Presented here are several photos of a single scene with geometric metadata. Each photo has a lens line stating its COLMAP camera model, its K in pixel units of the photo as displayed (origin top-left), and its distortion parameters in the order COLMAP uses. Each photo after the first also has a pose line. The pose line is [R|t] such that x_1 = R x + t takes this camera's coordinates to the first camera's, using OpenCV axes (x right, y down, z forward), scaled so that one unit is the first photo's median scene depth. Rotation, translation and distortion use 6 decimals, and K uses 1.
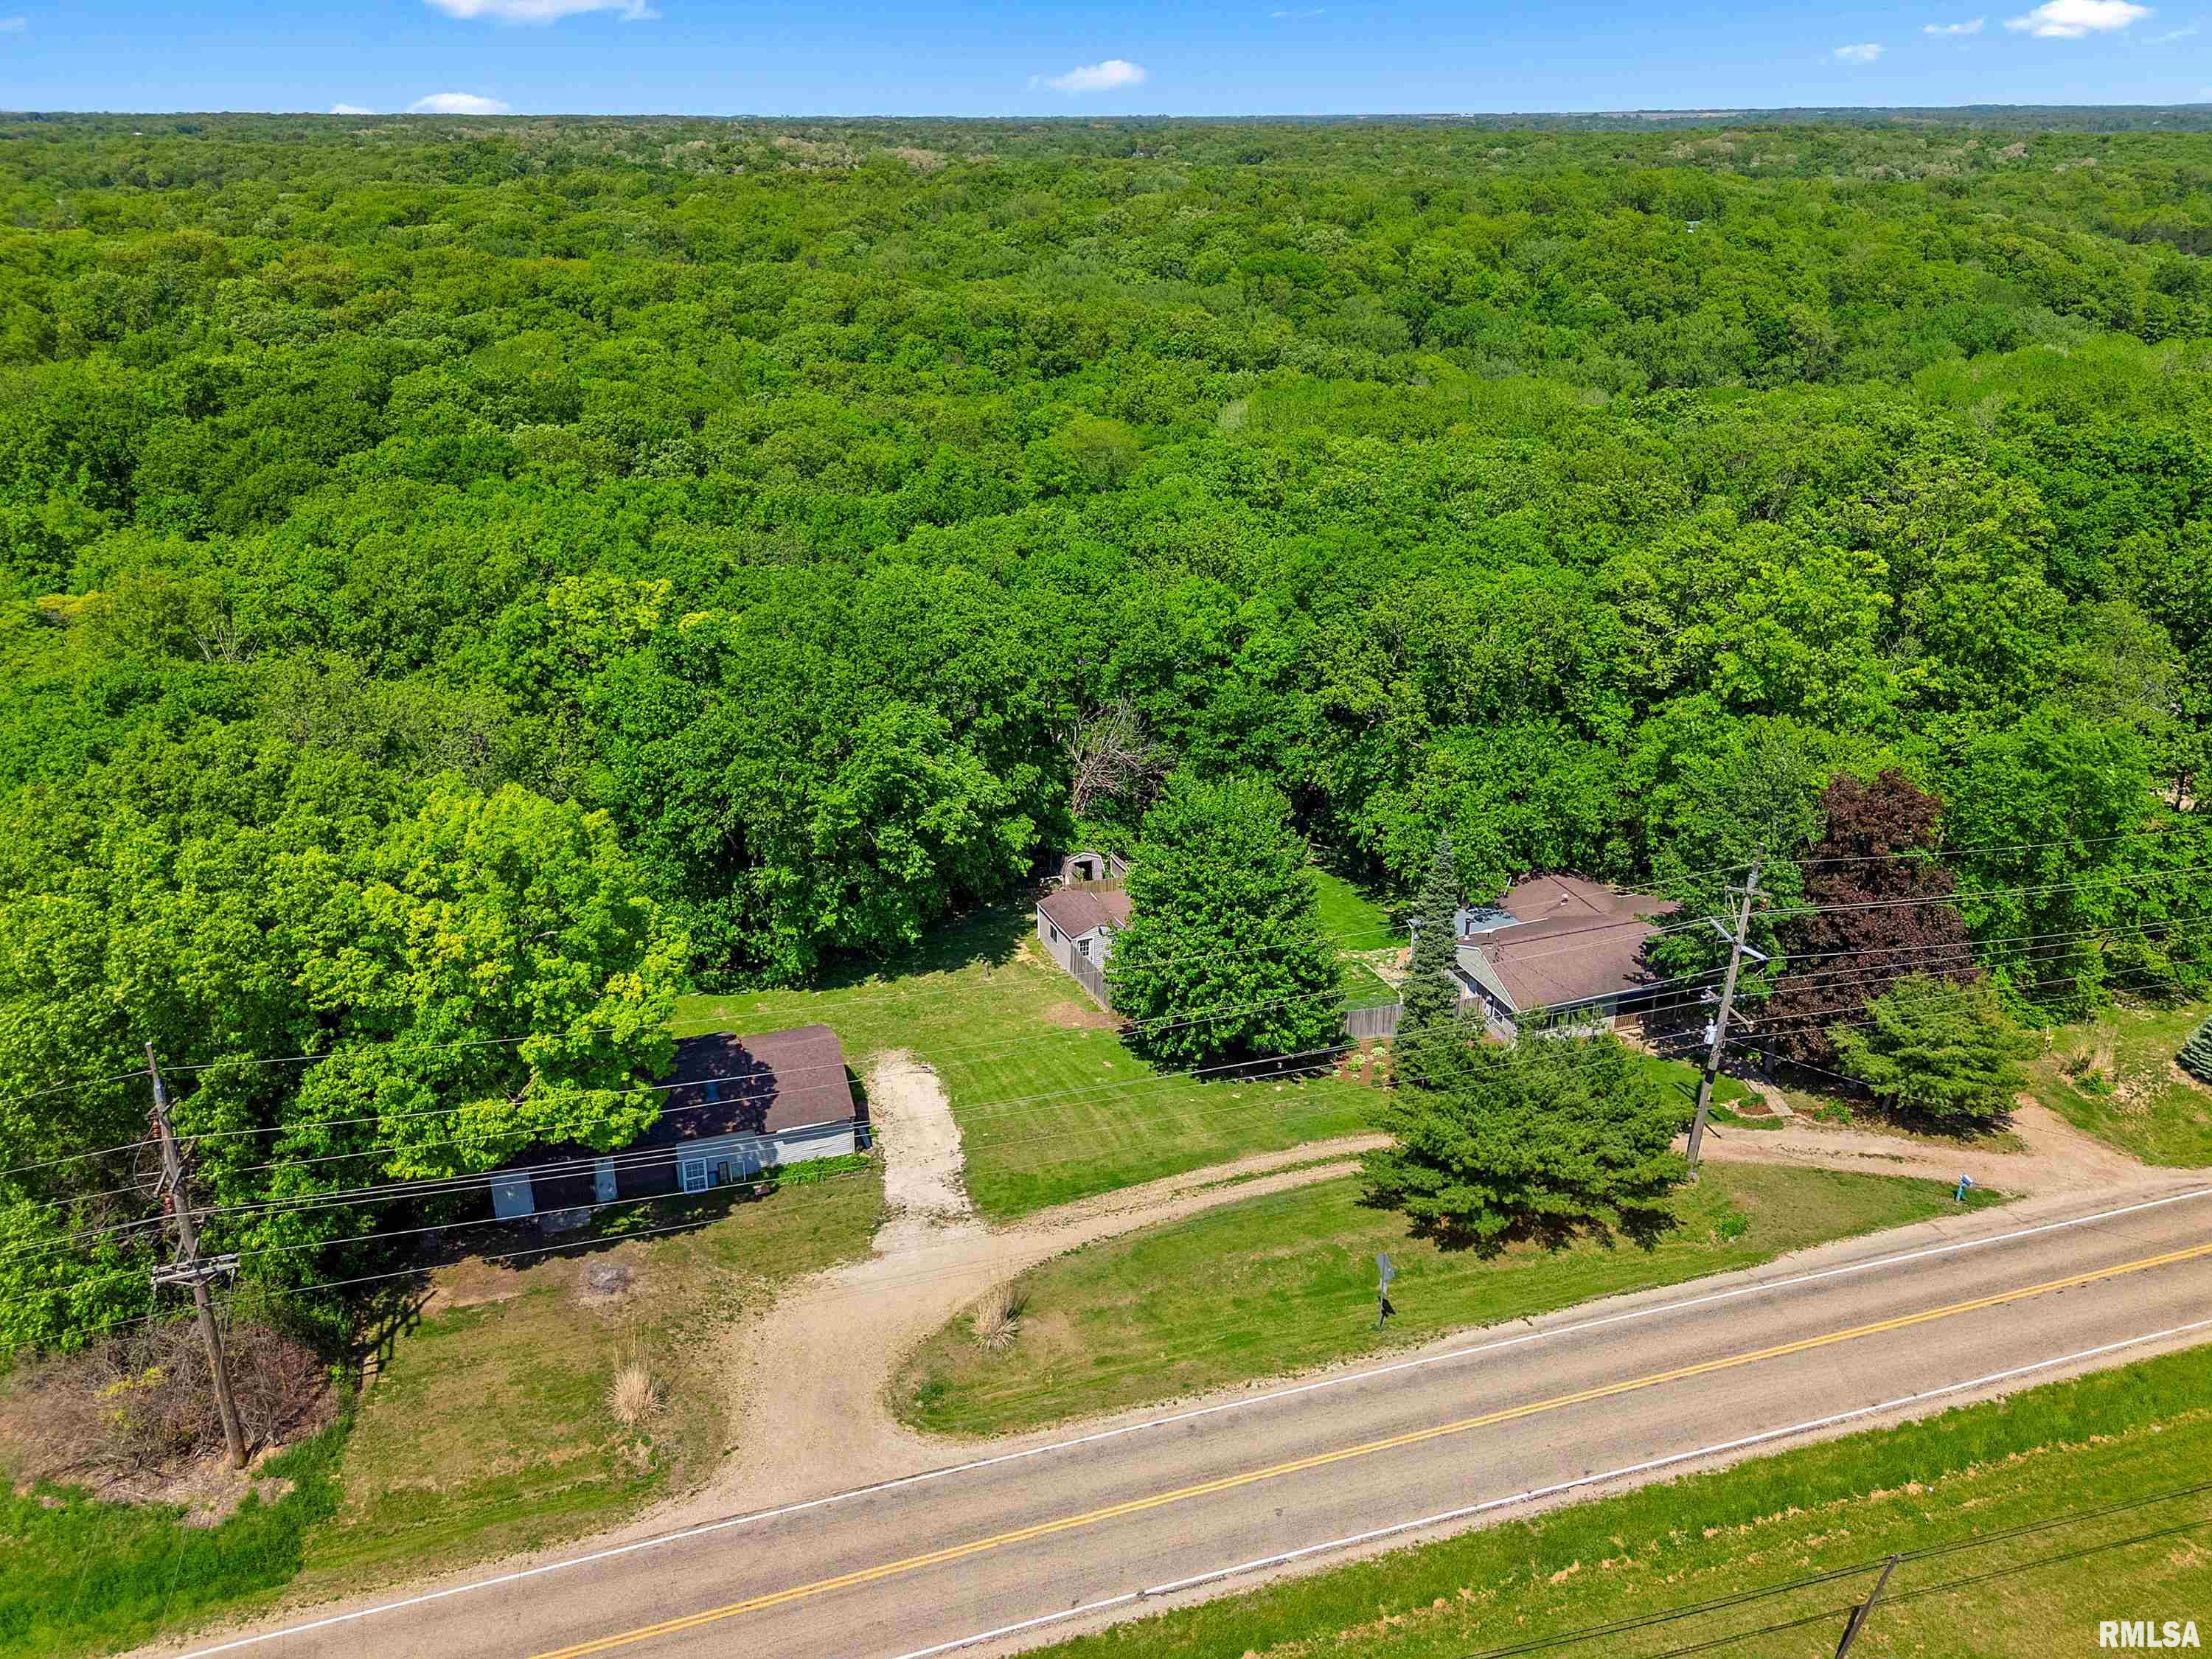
lens RADIAL K [[1633.3, 0, 1076.1], [0, 1633.3, 840.3], [0, 0, 1]] dist [0.042176, -0.029151]
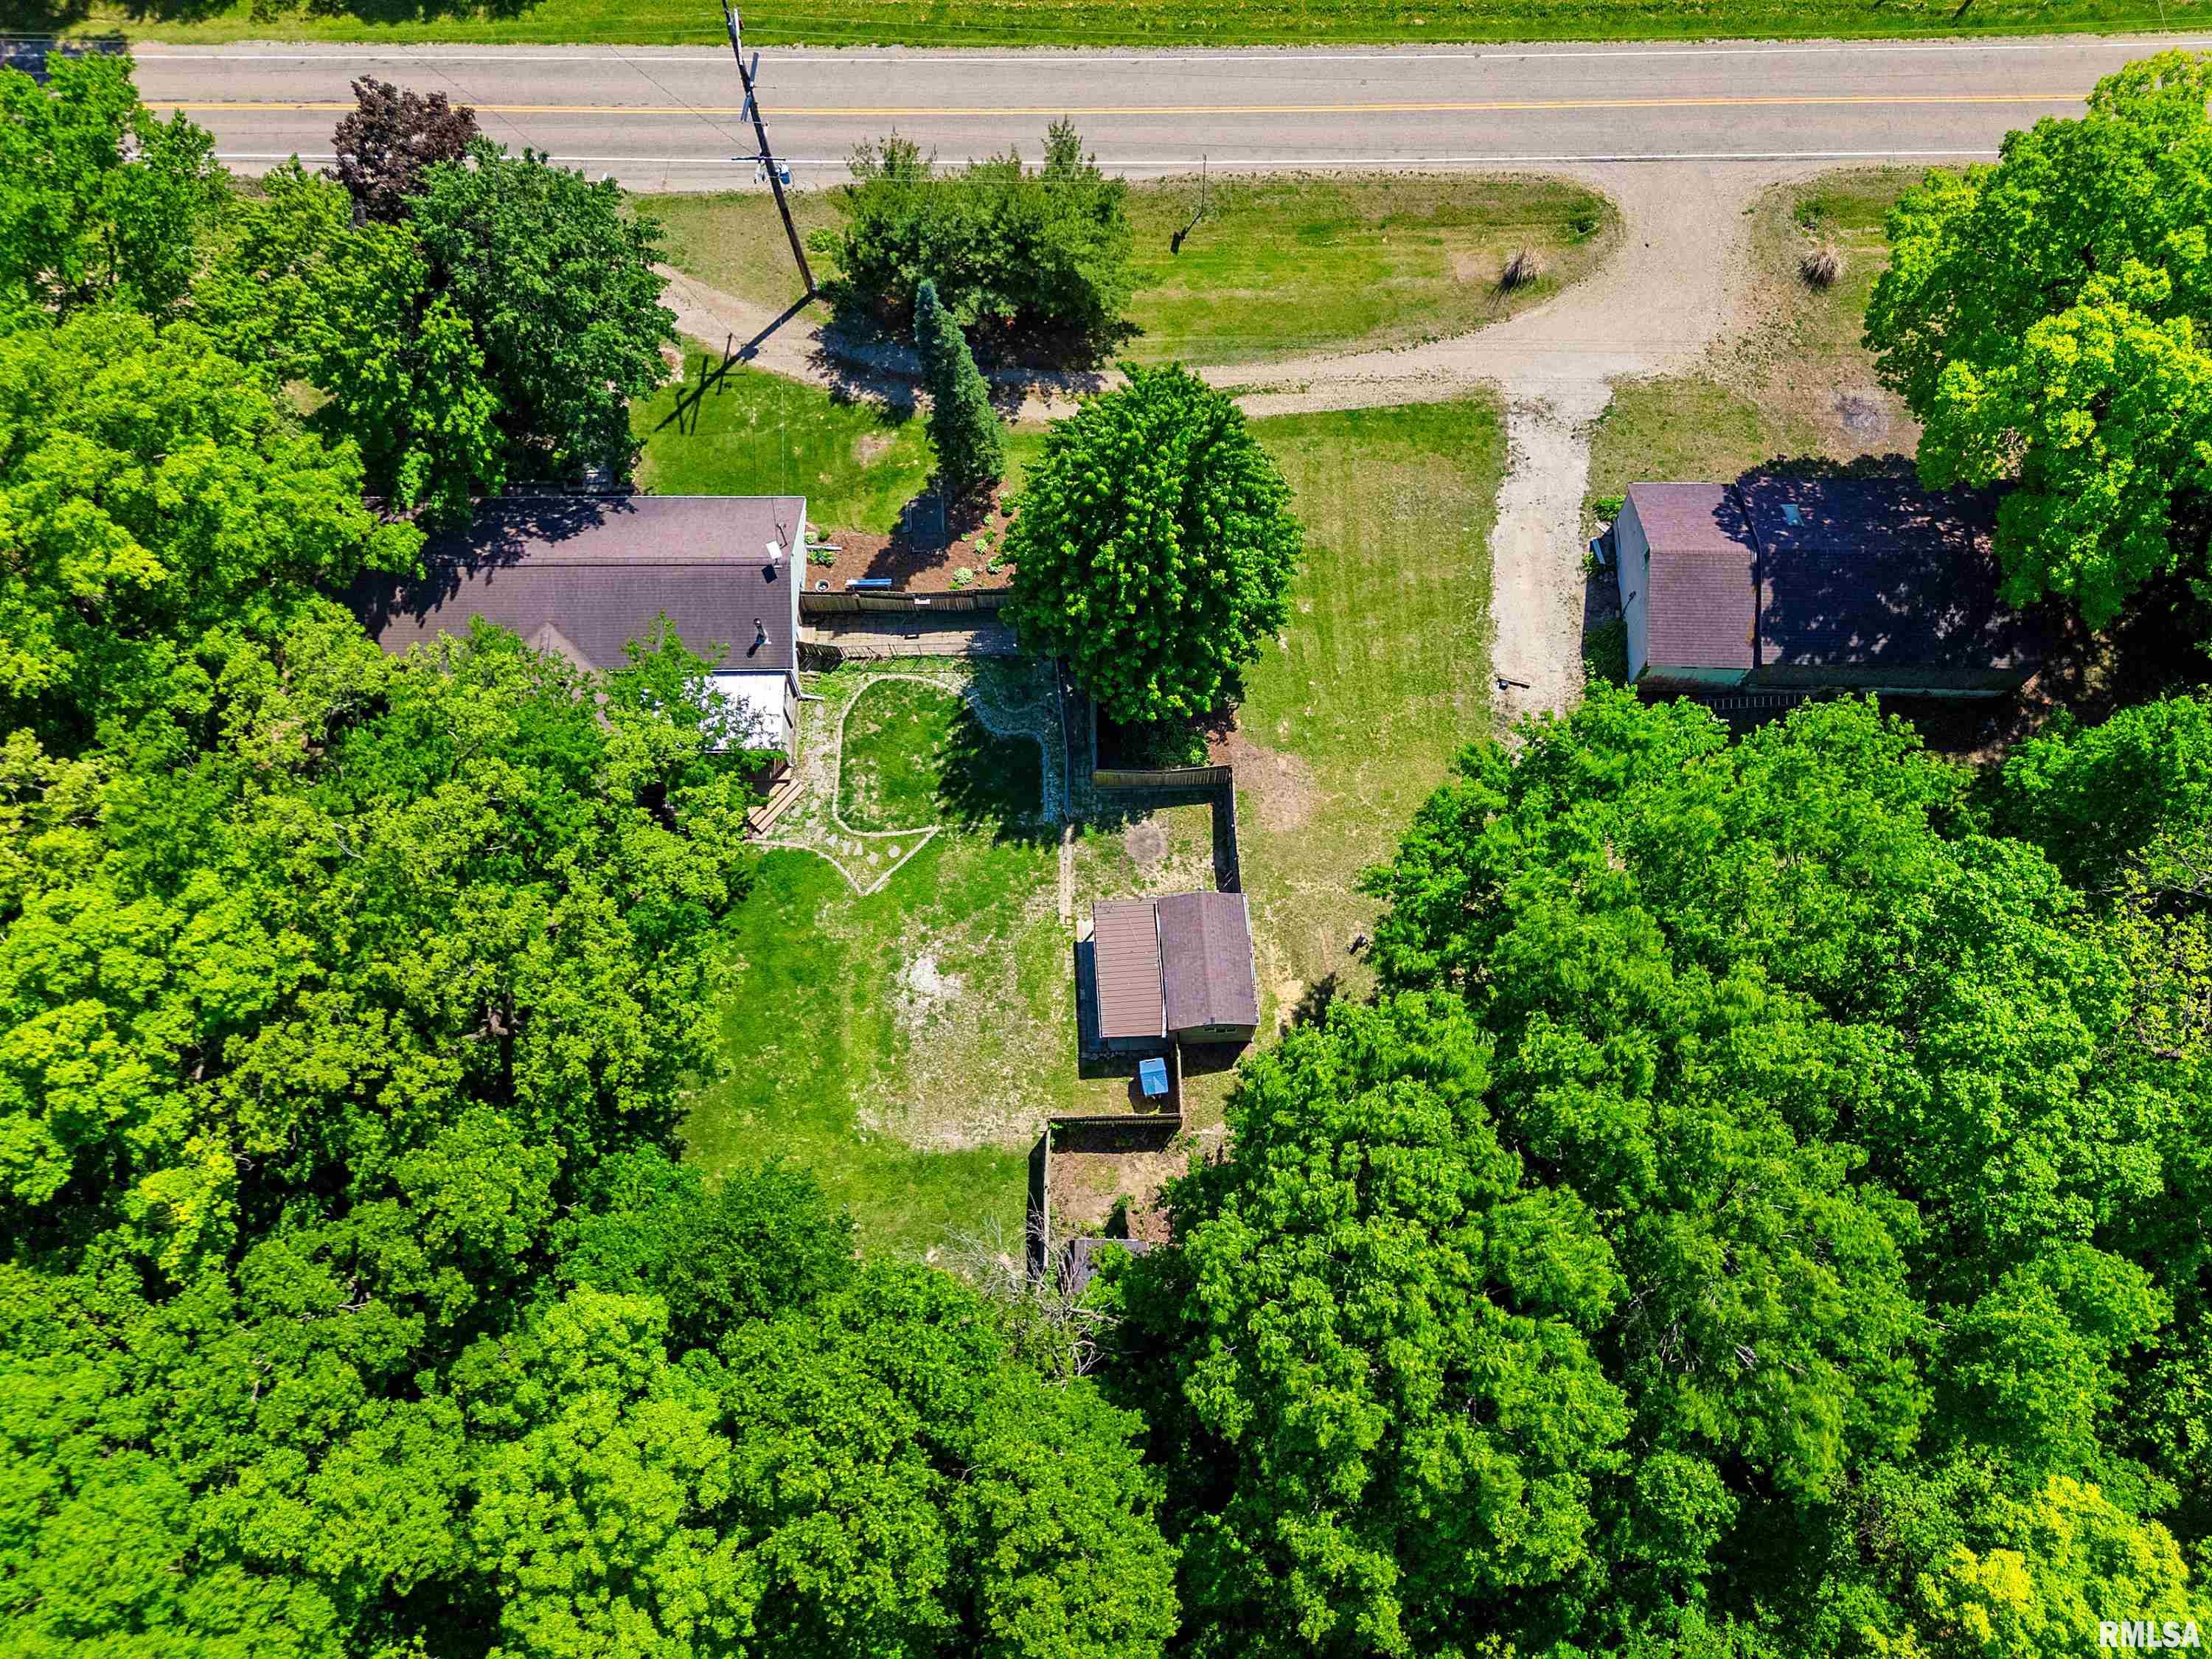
lens RADIAL K [[1633.3, 0, 1110.9], [0, 1633.3, 825.9], [0, 0, 1]] dist [0.042176, -0.029151]
pose [[-0.944035, -0.300589, 0.135808, -0.049585], [0.144207, -0.005824, 0.989530, -0.889833], [-0.296651, 0.953736, 0.048845, 1.371860]]
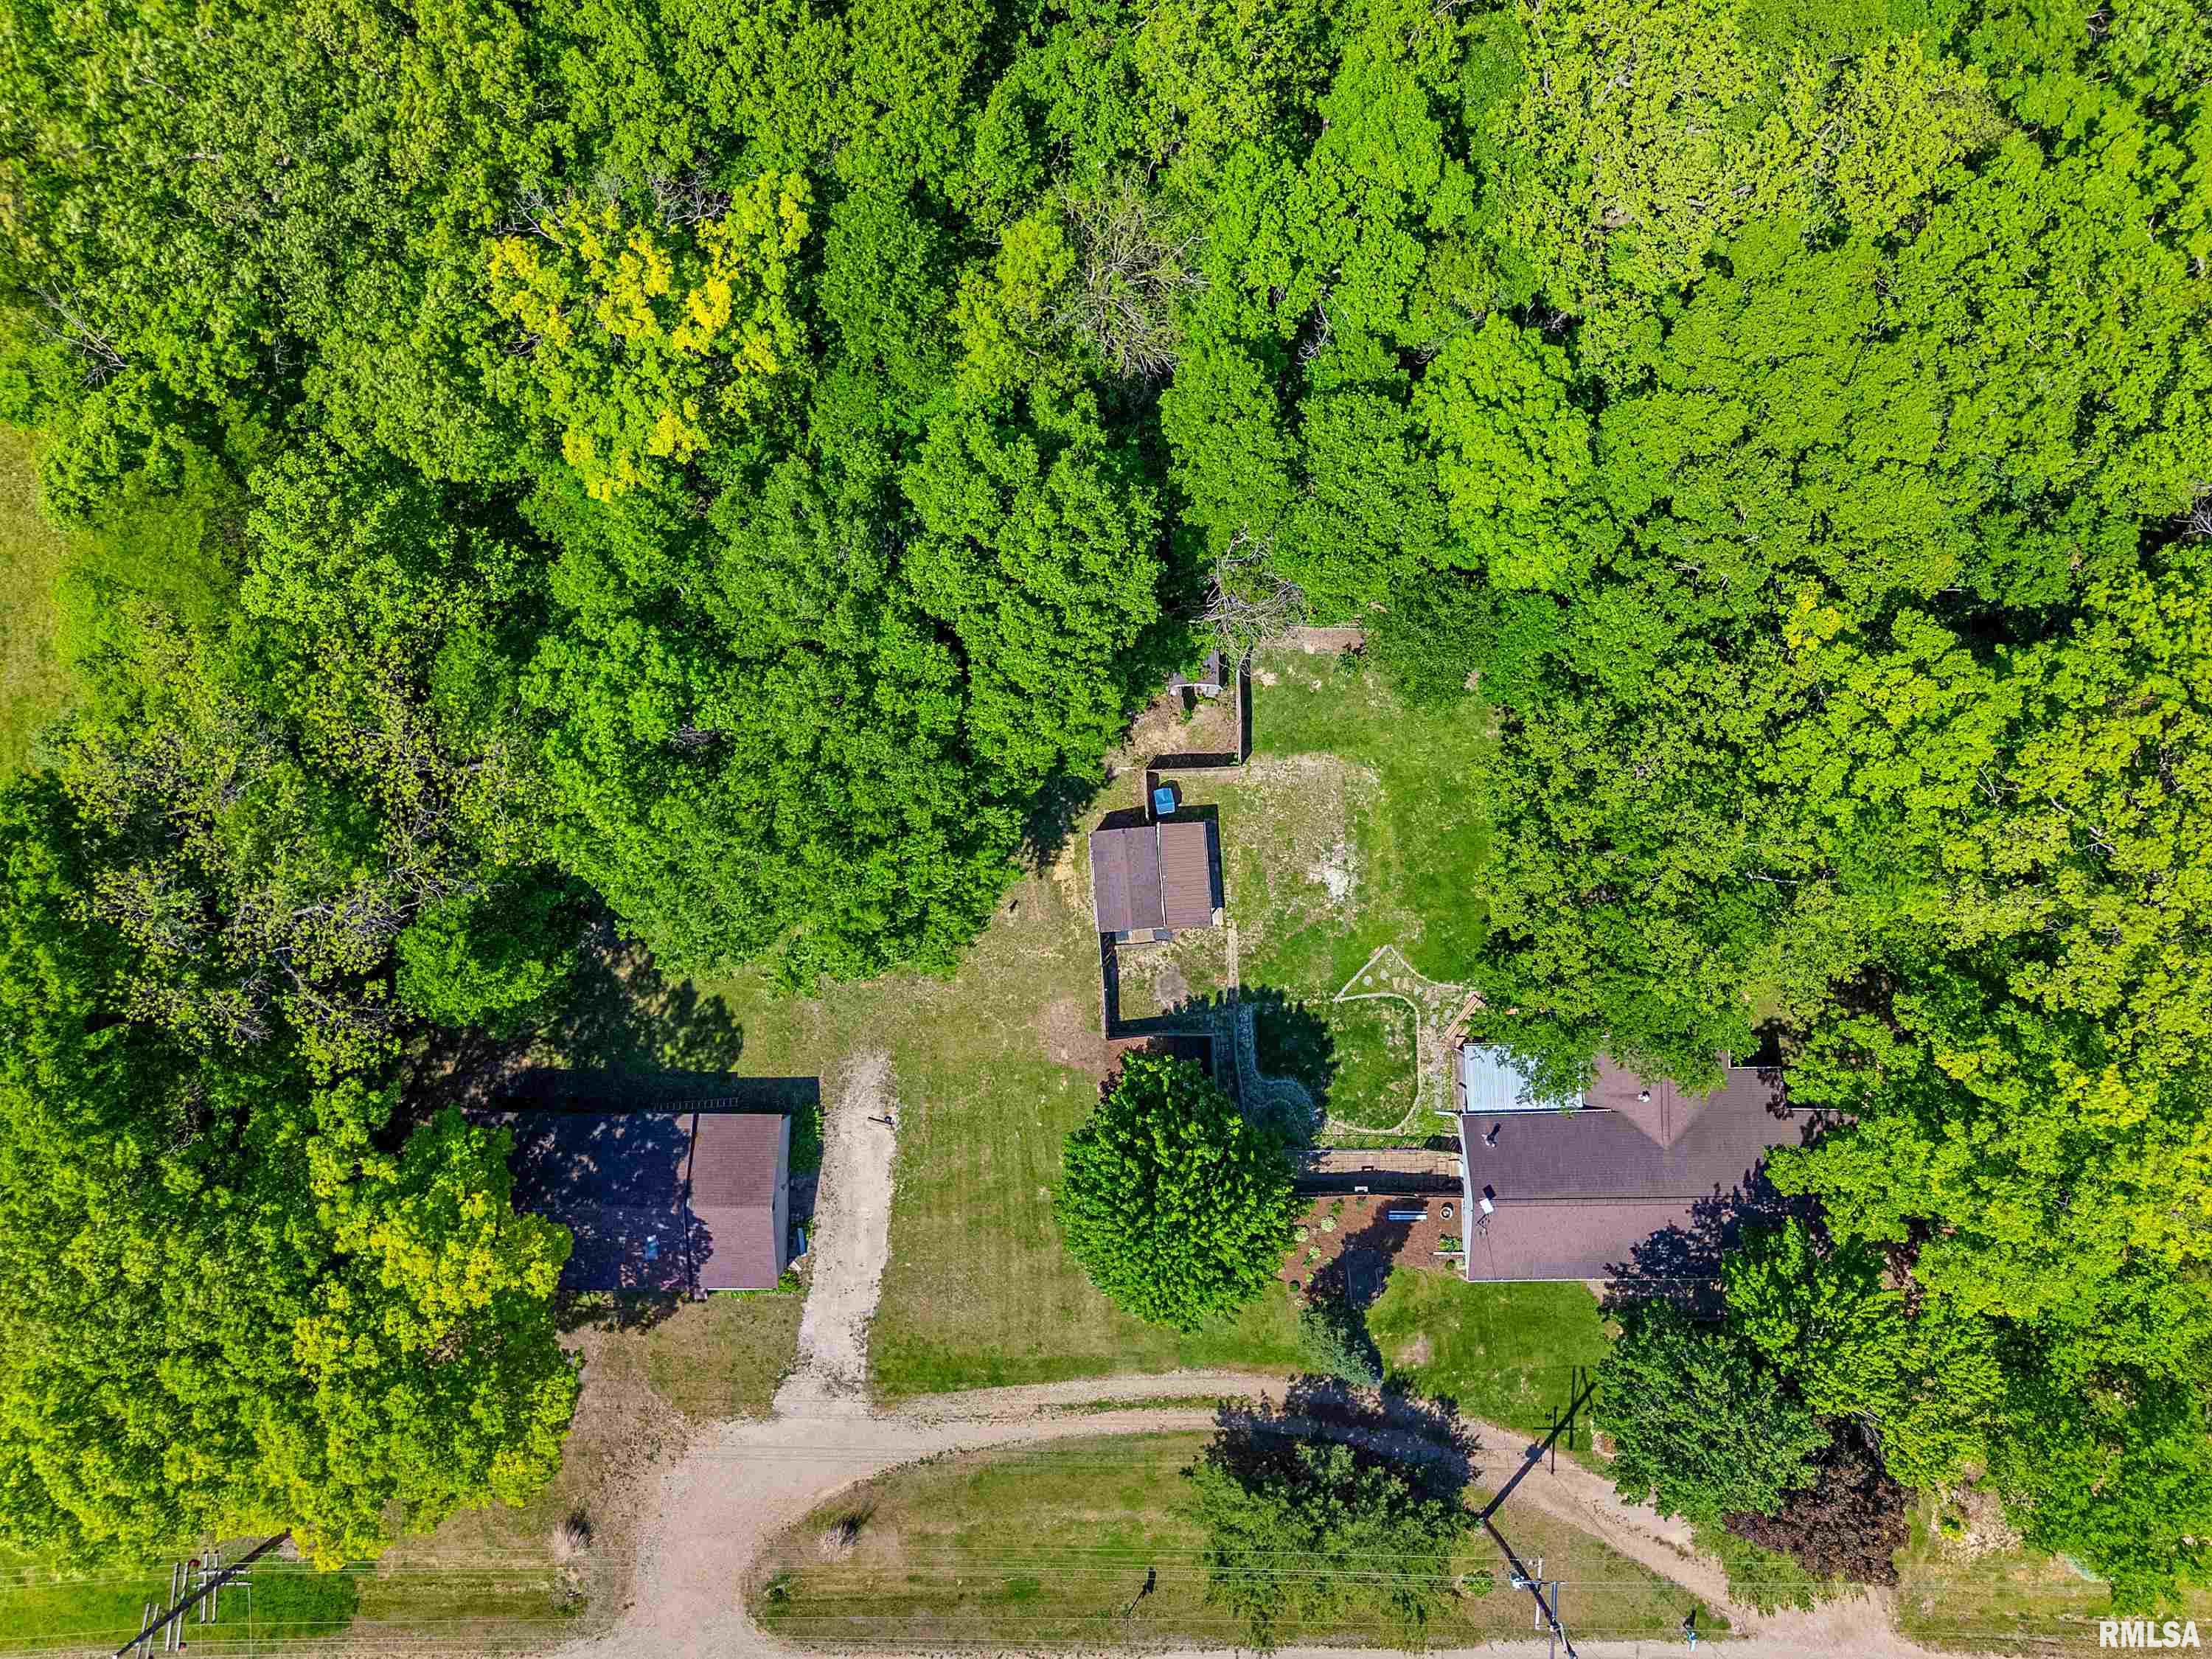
lens RADIAL K [[1633.3, 0, 1090.4], [0, 1633.3, 809.4], [0, 0, 1]] dist [0.042176, -0.029151]
pose [[0.949072, 0.314240, -0.022684, -0.012370], [-0.117638, 0.420242, 0.899755, -1.113534], [0.292272, -0.851264, 0.435806, 0.954546]]
